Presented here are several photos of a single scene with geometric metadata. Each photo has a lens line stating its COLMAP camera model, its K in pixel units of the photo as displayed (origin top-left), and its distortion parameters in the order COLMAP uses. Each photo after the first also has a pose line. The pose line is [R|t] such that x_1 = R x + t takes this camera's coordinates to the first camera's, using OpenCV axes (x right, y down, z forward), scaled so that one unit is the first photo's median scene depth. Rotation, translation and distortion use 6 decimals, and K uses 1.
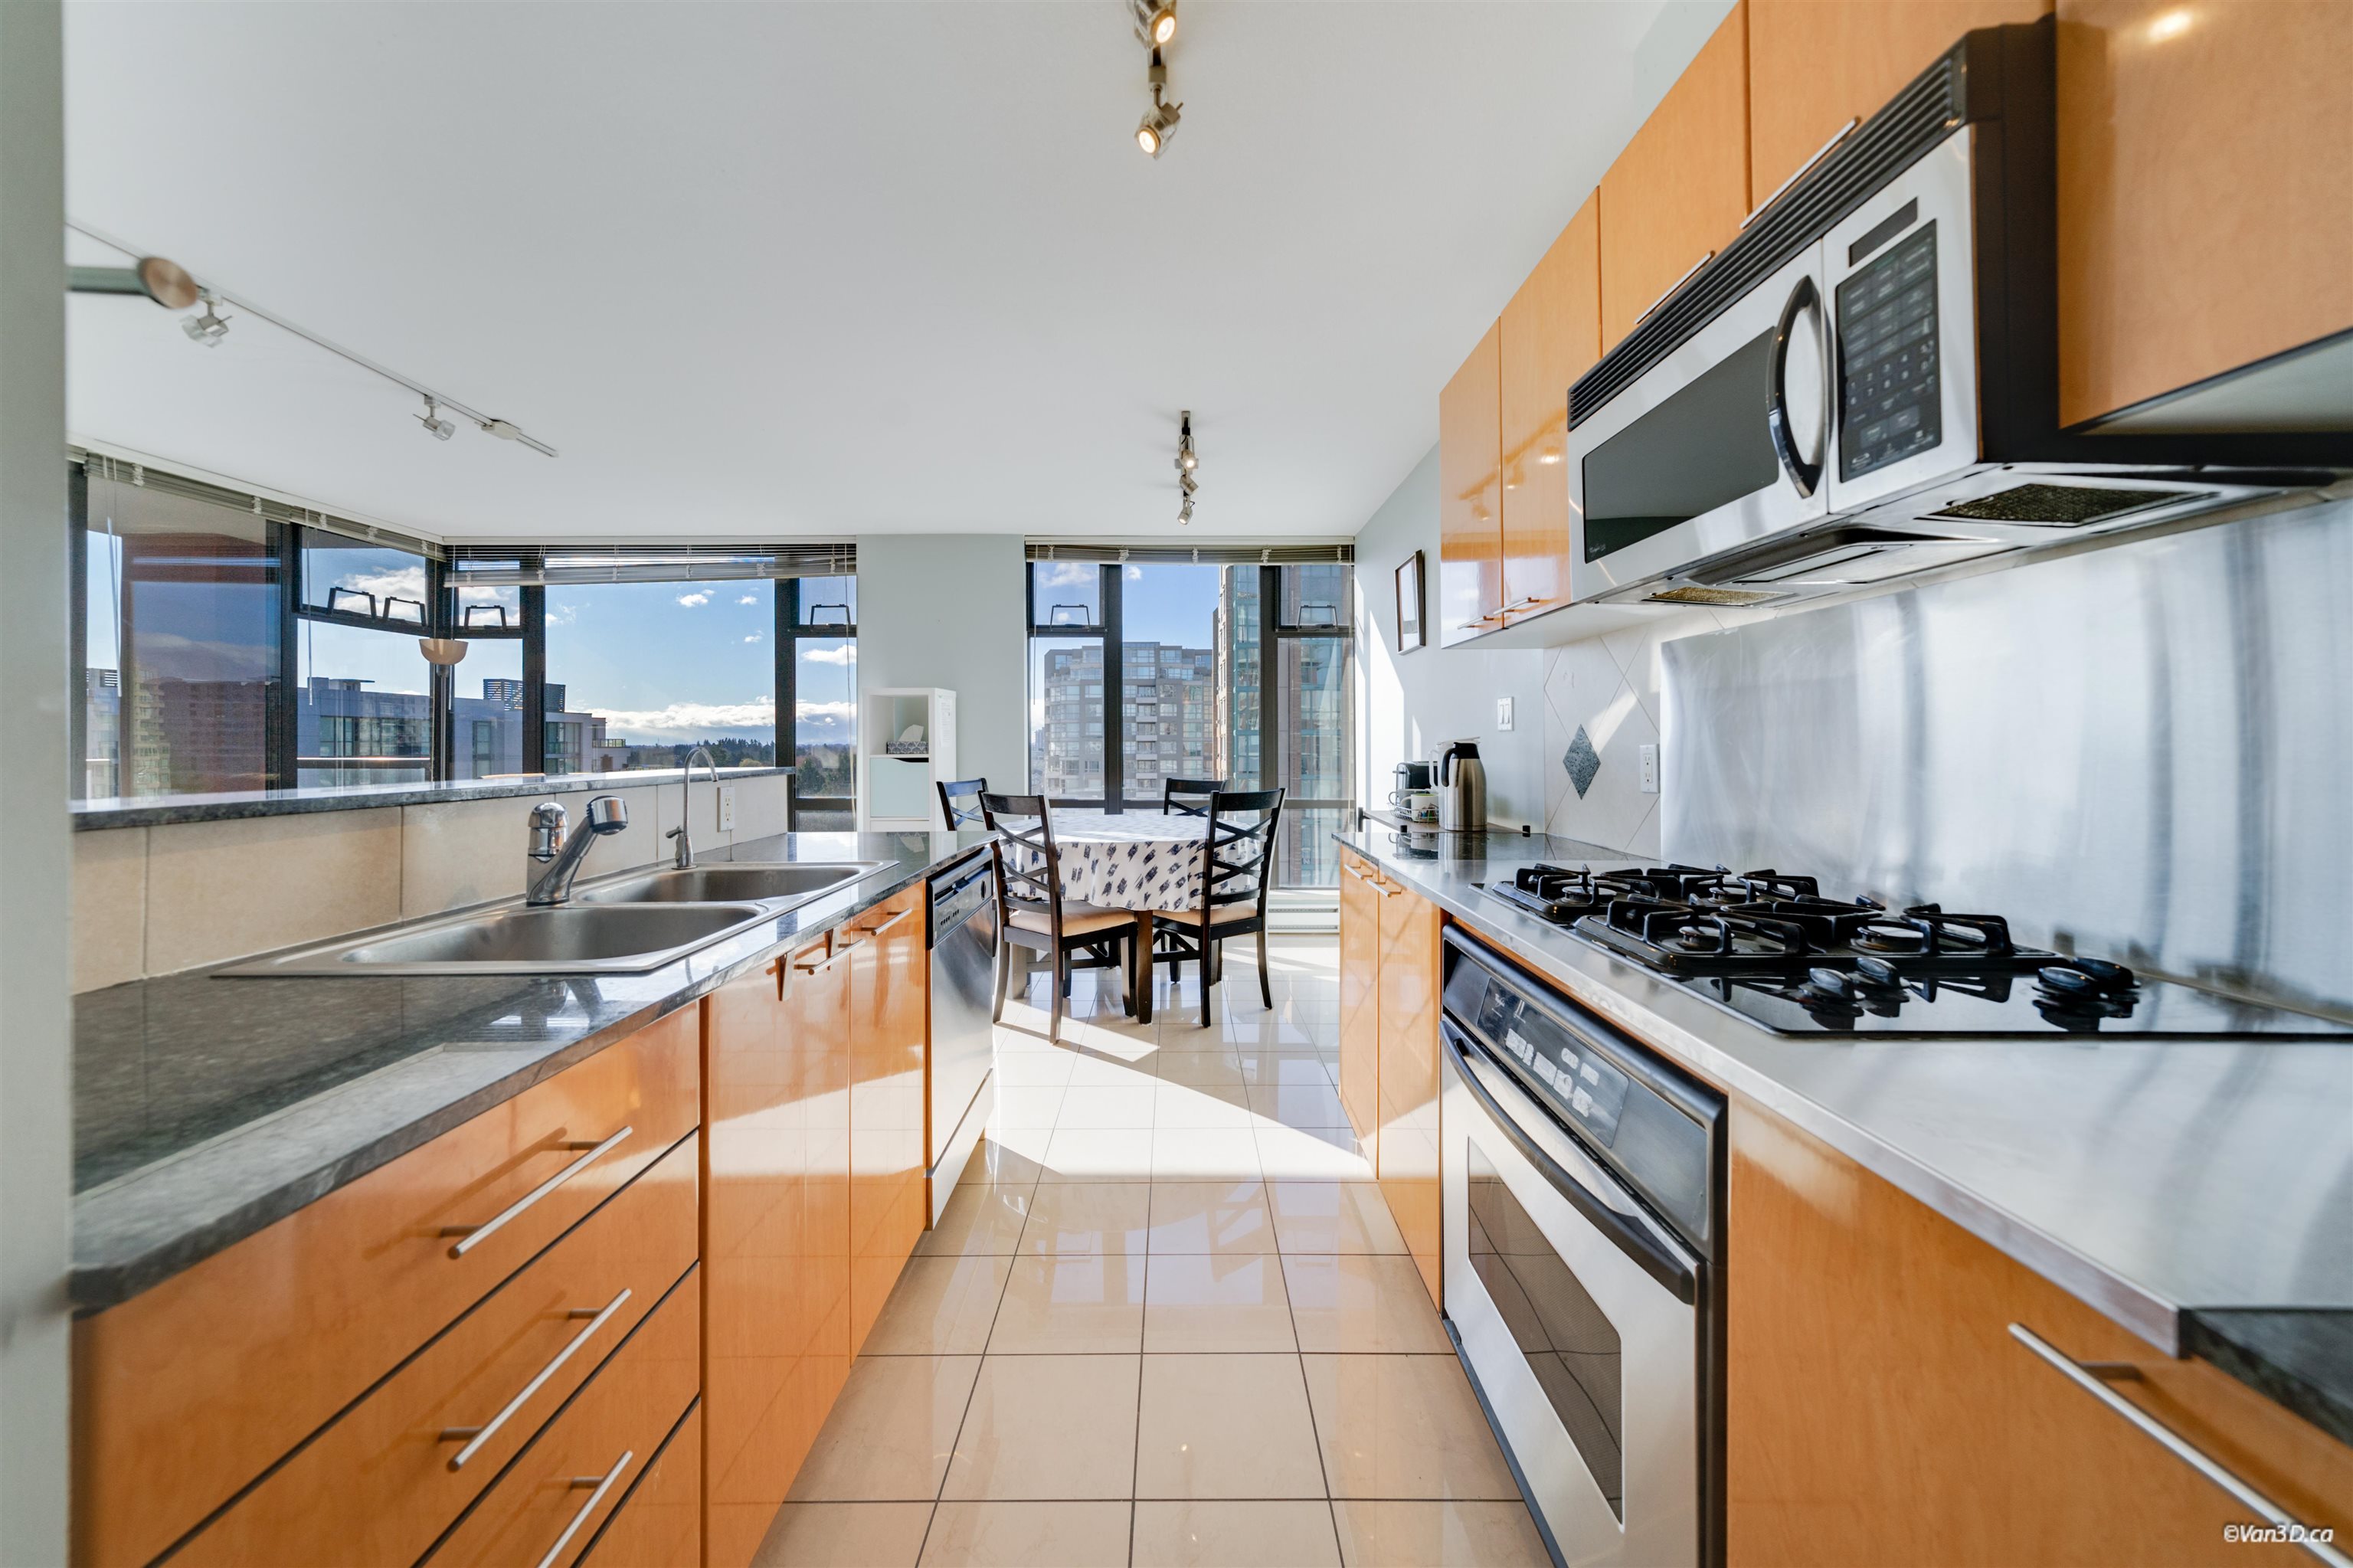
lens RADIAL K [[801.9, 0, 1178.7], [0, 801.9, 758.2], [0, 0, 1]] dist [-0.000161, 0.000121]
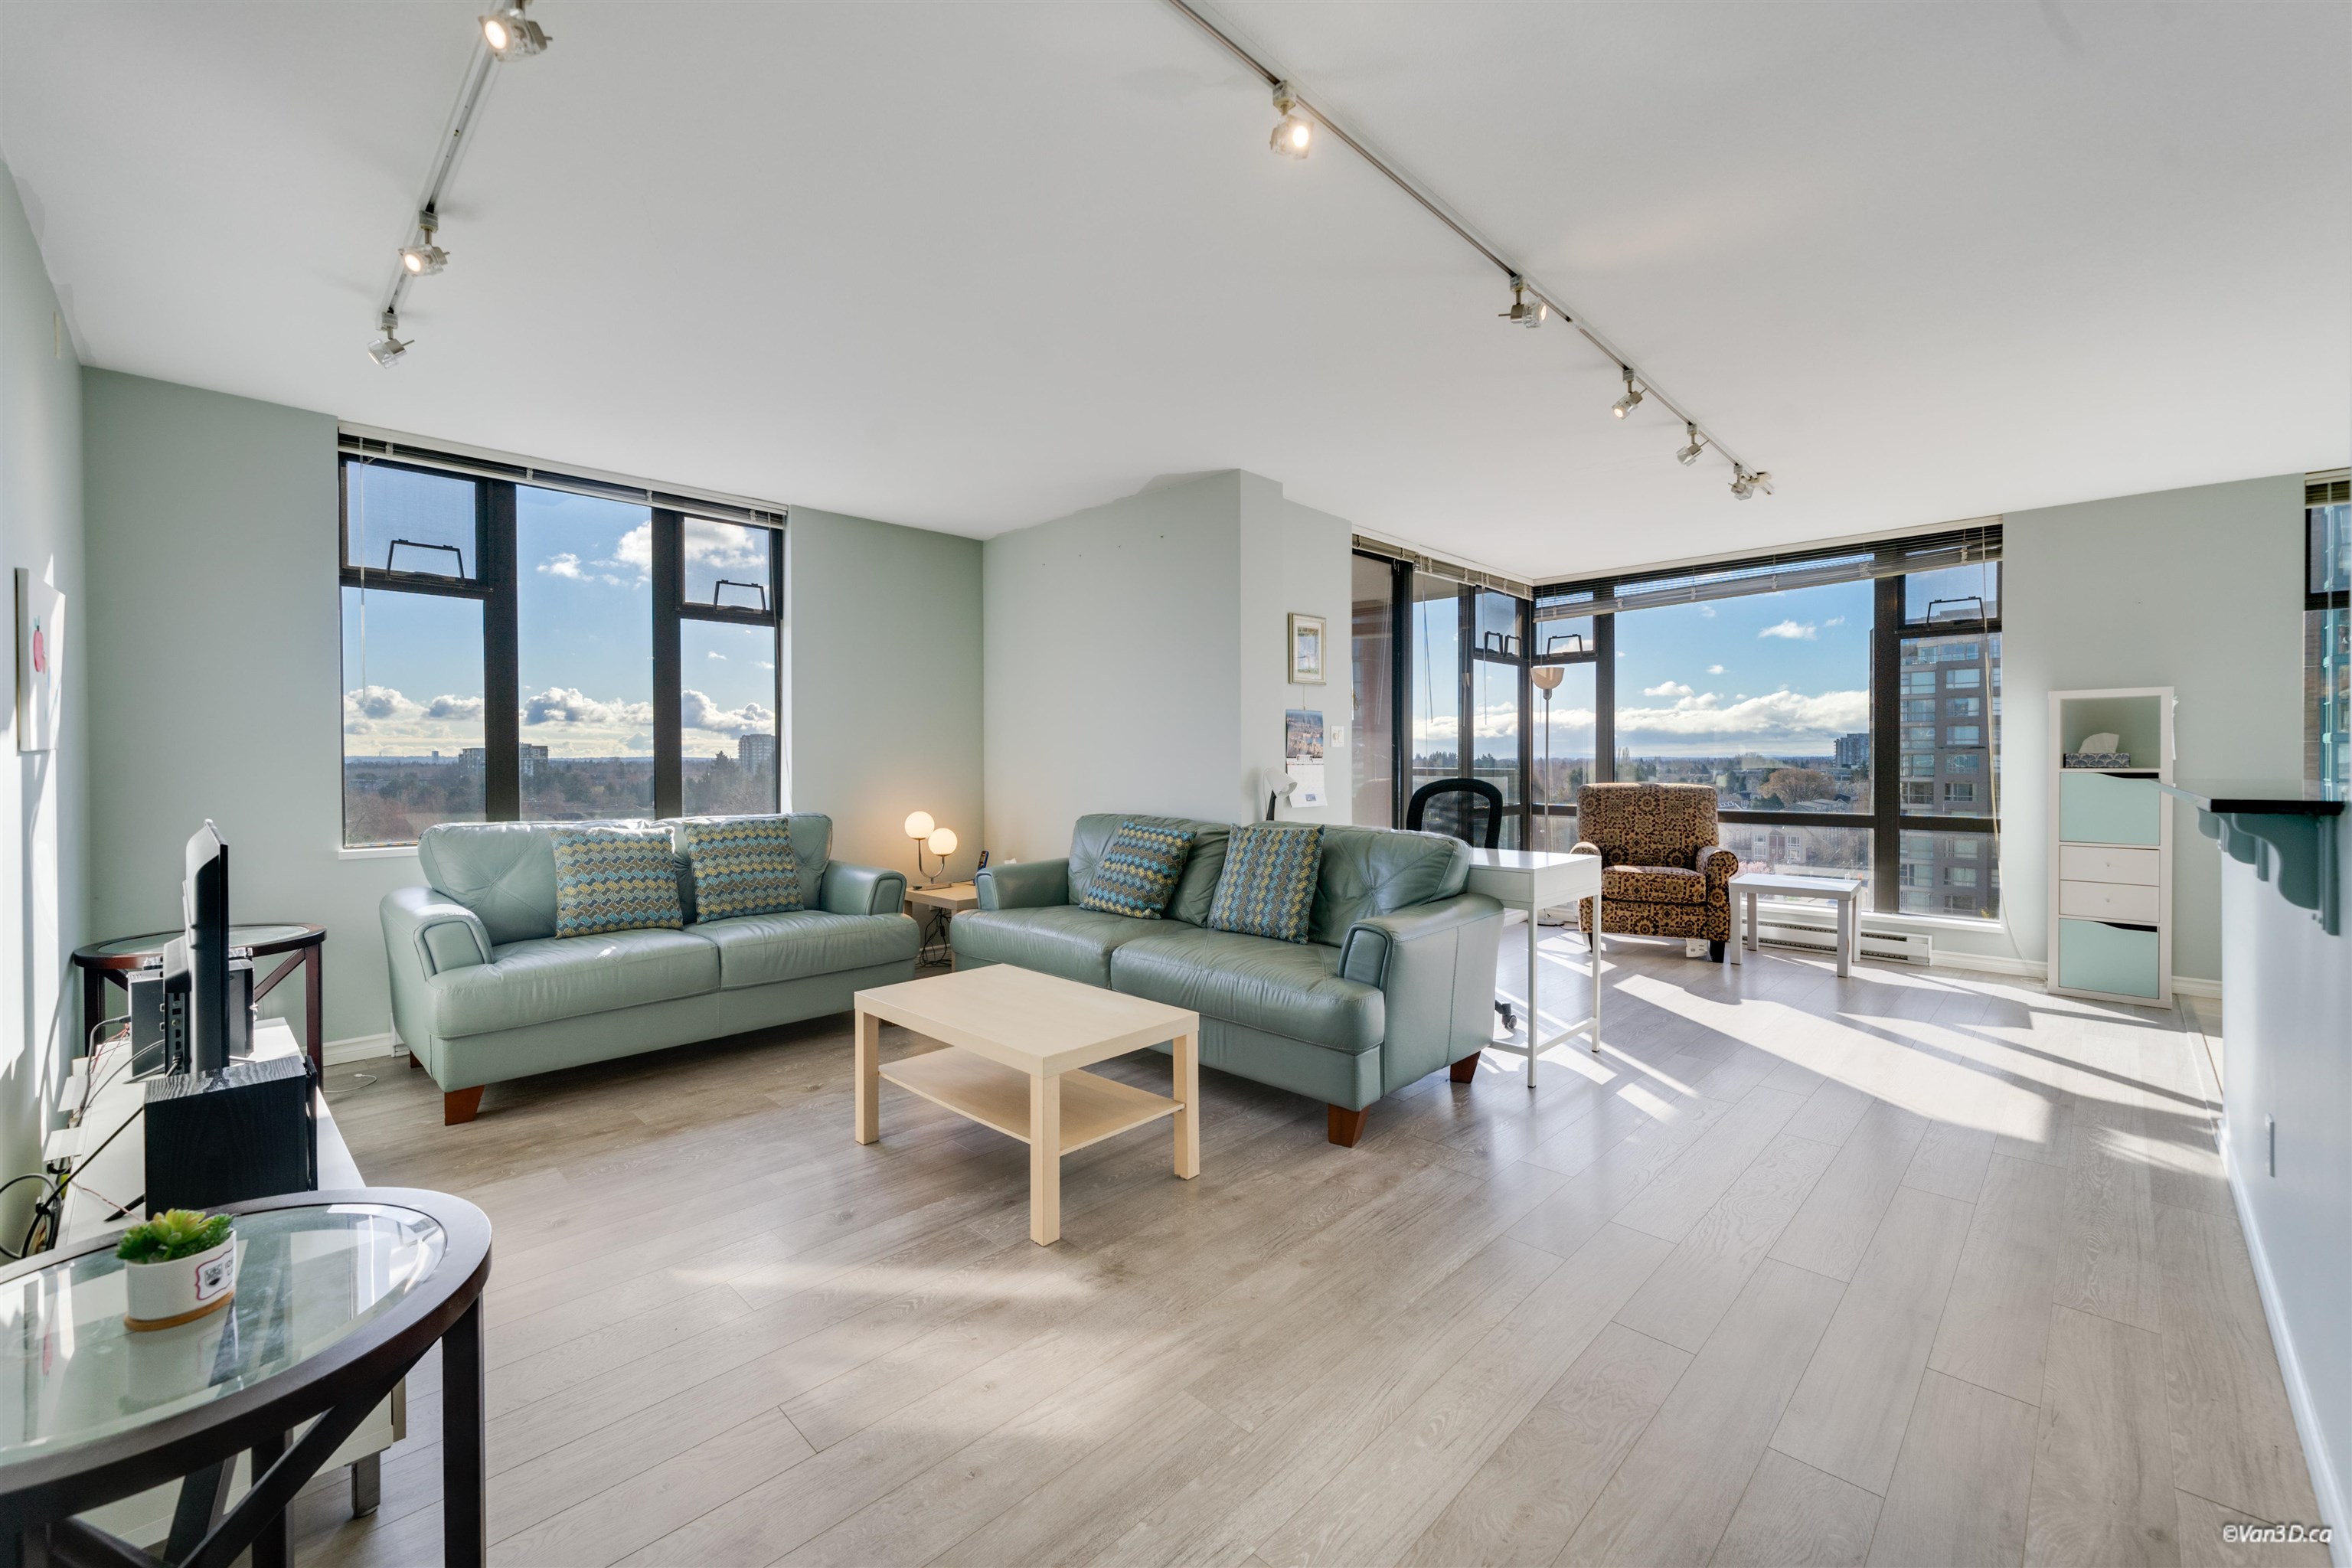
lens RADIAL K [[944.9, 0, 1164.9], [0, 944.9, 757.4], [0, 0, 1]] dist [-0.000598, -0.000145]
pose [[0.703576, -0.000146, -0.710620, -0.306172], [-0.012772, 0.999836, -0.012852, 0.008087], [0.710505, 0.018118, 0.703459, -0.344826]]
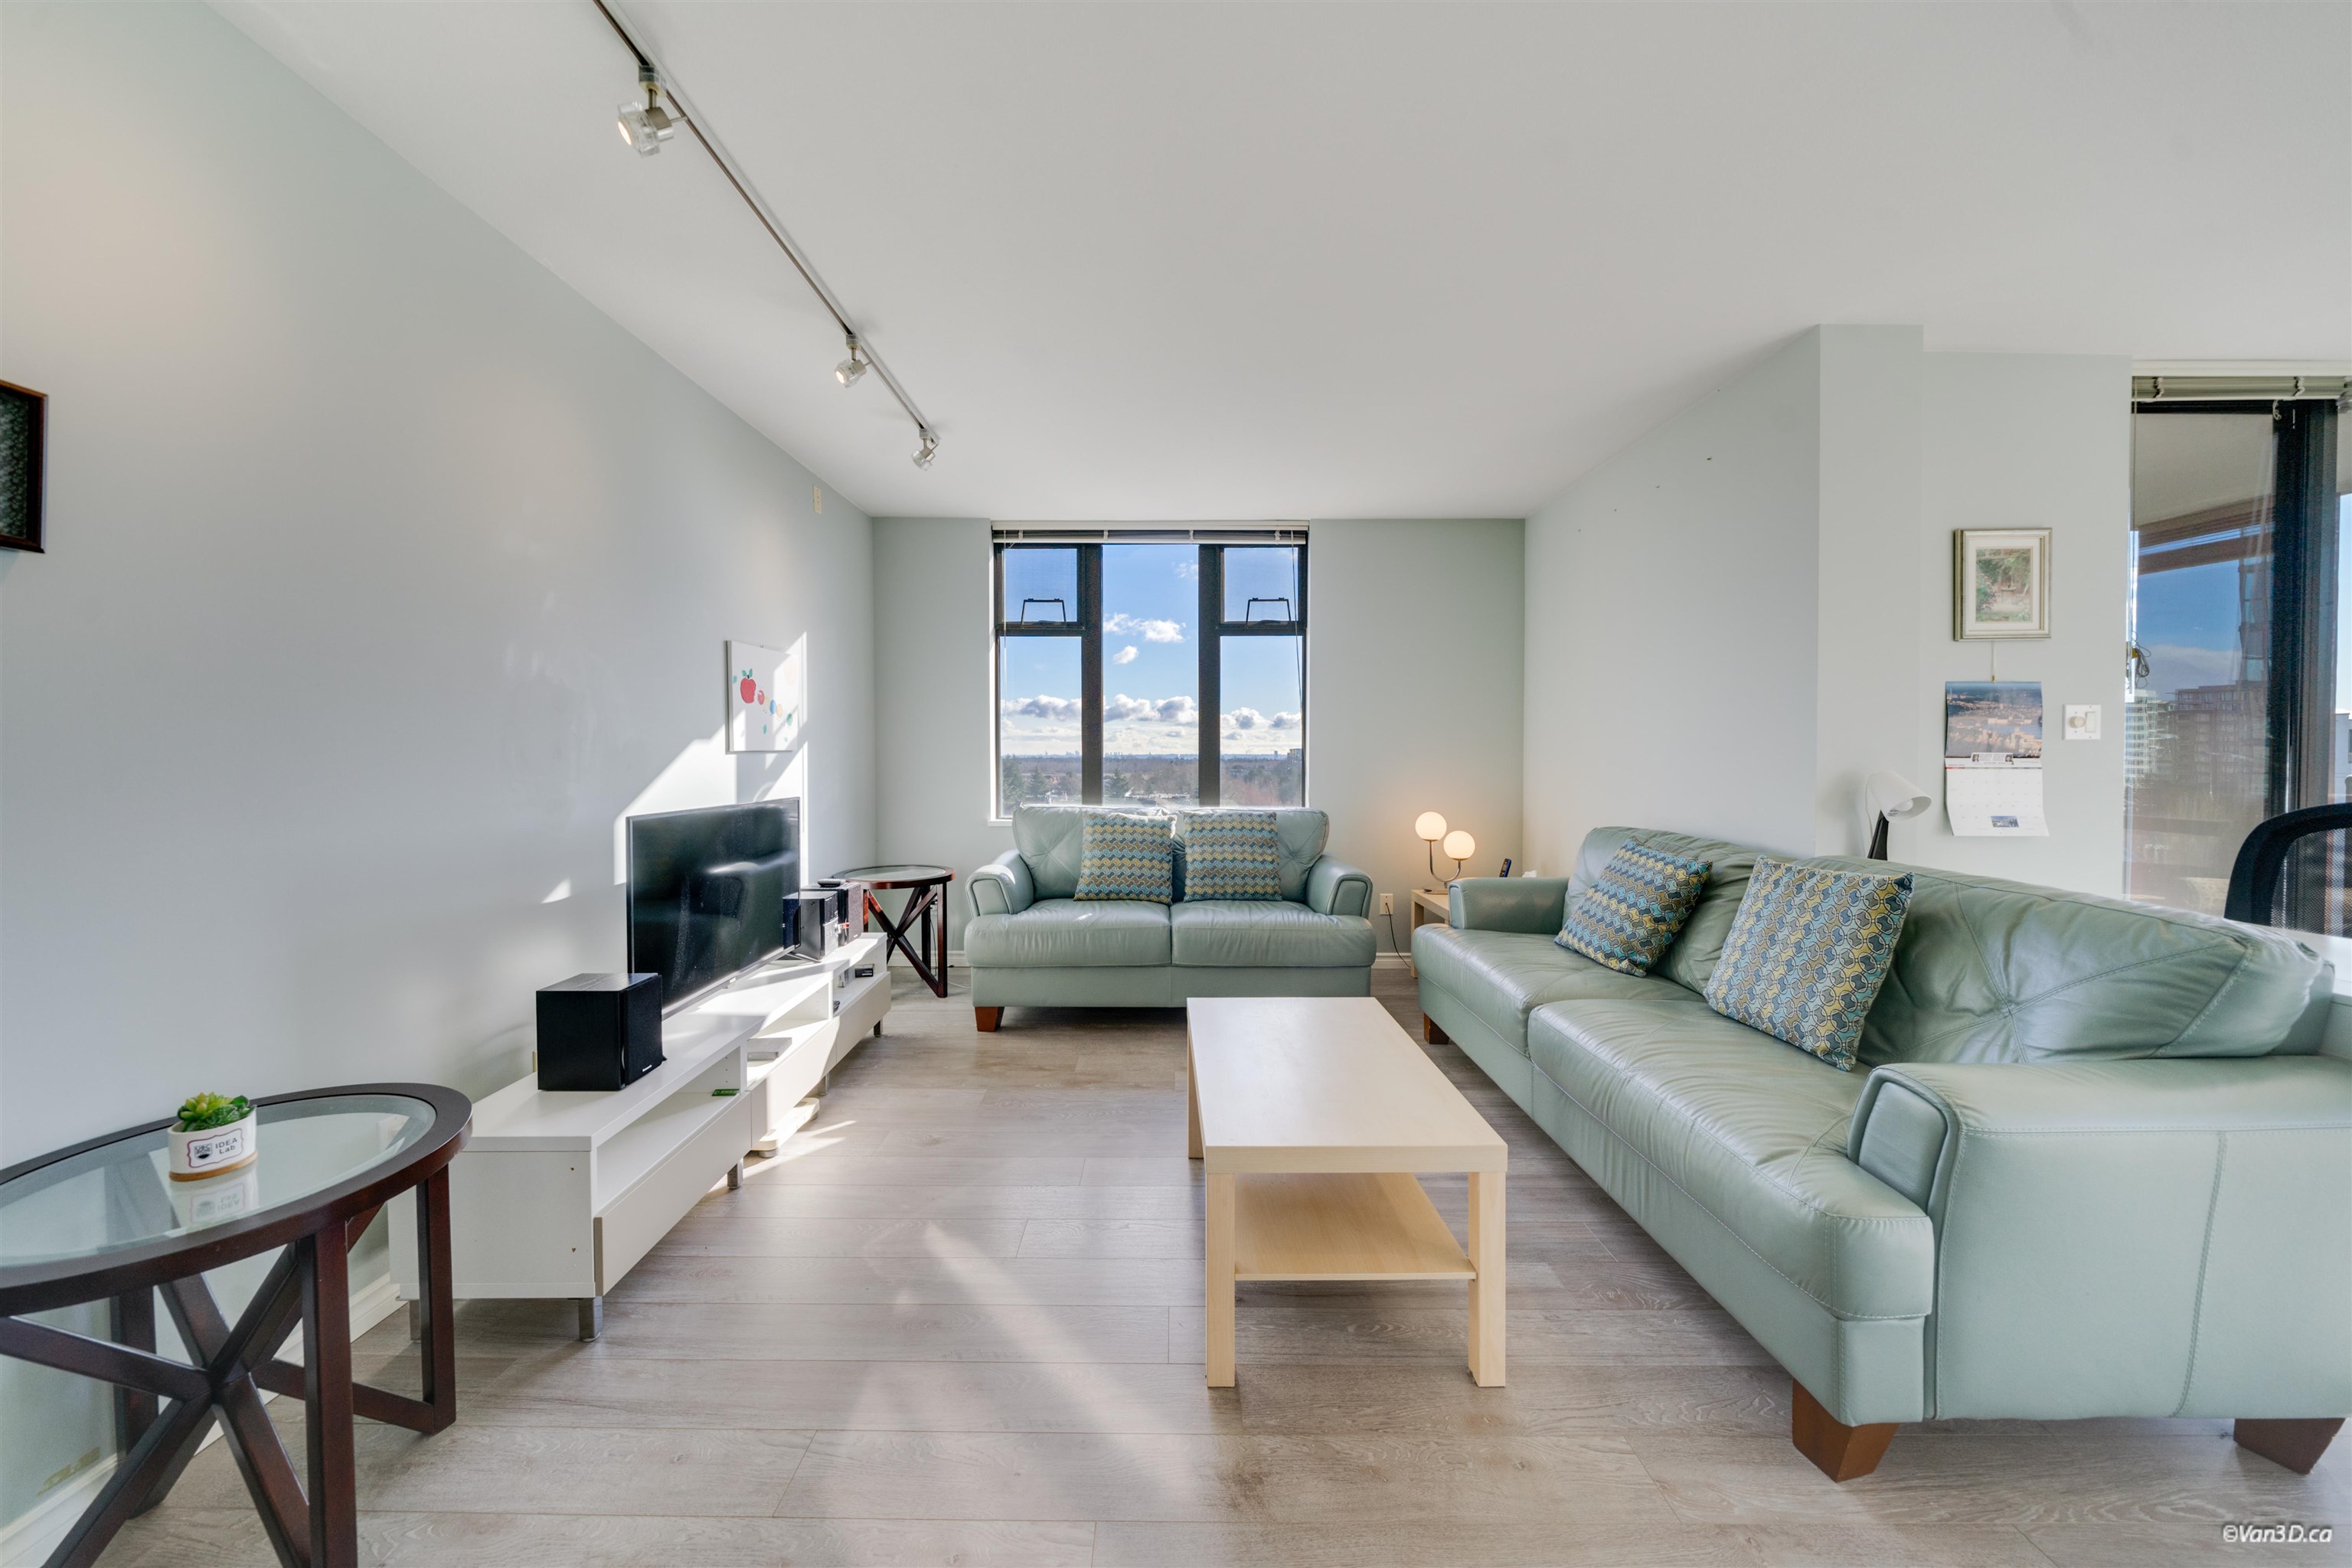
lens RADIAL K [[811.7, 0, 1165.1], [0, 811.7, 765.1], [0, 0, 1]] dist [-0.005865, 0.000358]
pose [[-0.012142, 0.012474, -0.999848, -0.367284], [-0.019510, 0.999729, 0.012709, 0.002773], [0.999736, 0.019661, -0.011896, -0.093200]]
